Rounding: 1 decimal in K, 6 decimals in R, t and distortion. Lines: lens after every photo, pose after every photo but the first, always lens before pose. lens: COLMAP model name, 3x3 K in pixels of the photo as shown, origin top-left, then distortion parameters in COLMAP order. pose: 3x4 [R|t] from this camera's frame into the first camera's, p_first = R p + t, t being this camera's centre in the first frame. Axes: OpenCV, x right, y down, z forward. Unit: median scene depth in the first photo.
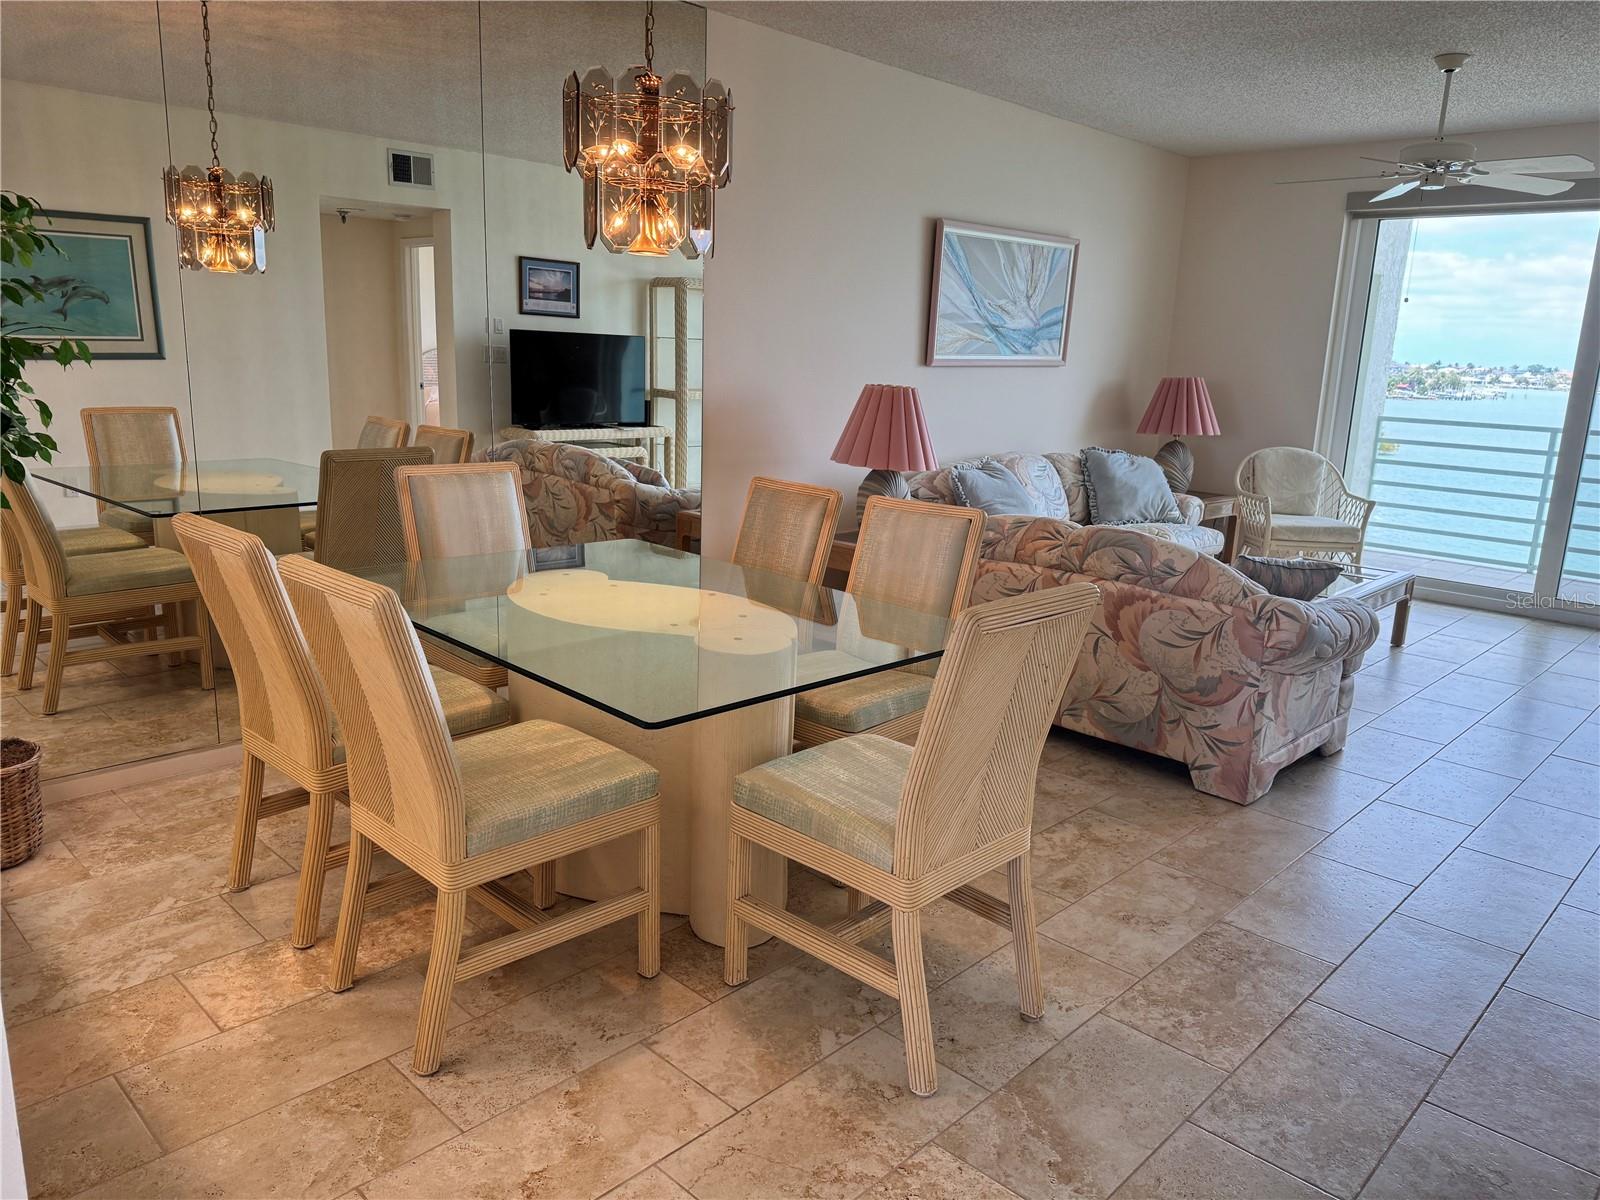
lens RADIAL K [[1119.3, 0, 792.9], [0, 1119.3, 606.7], [0, 0, 1]] dist [0.087335, -0.114158]
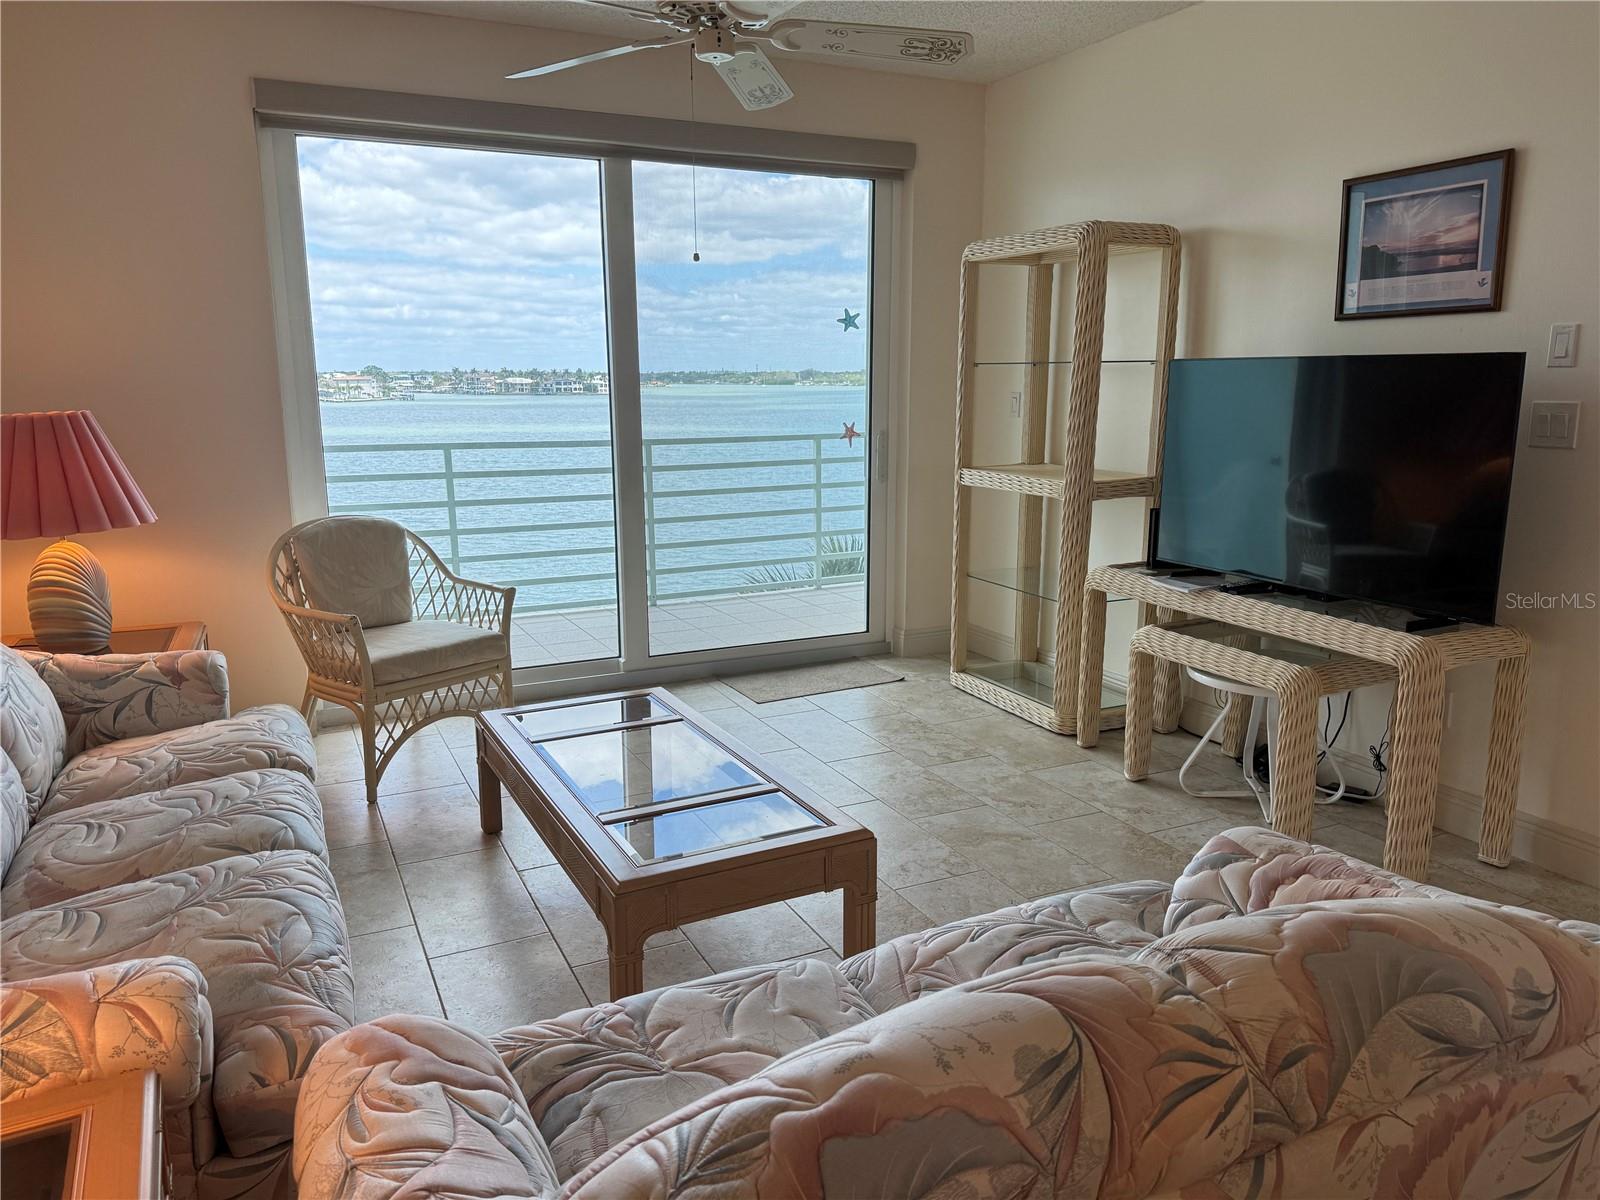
lens RADIAL K [[1119.3, 0, 826.5], [0, 1119.3, 581.1], [0, 0, 1]] dist [0.087335, -0.114158]
pose [[0.314253, -0.203789, 0.927208, -0.008506], [0.223899, 0.965046, 0.136220, -0.137779], [-0.922558, 0.164794, 0.348897, 0.606034]]
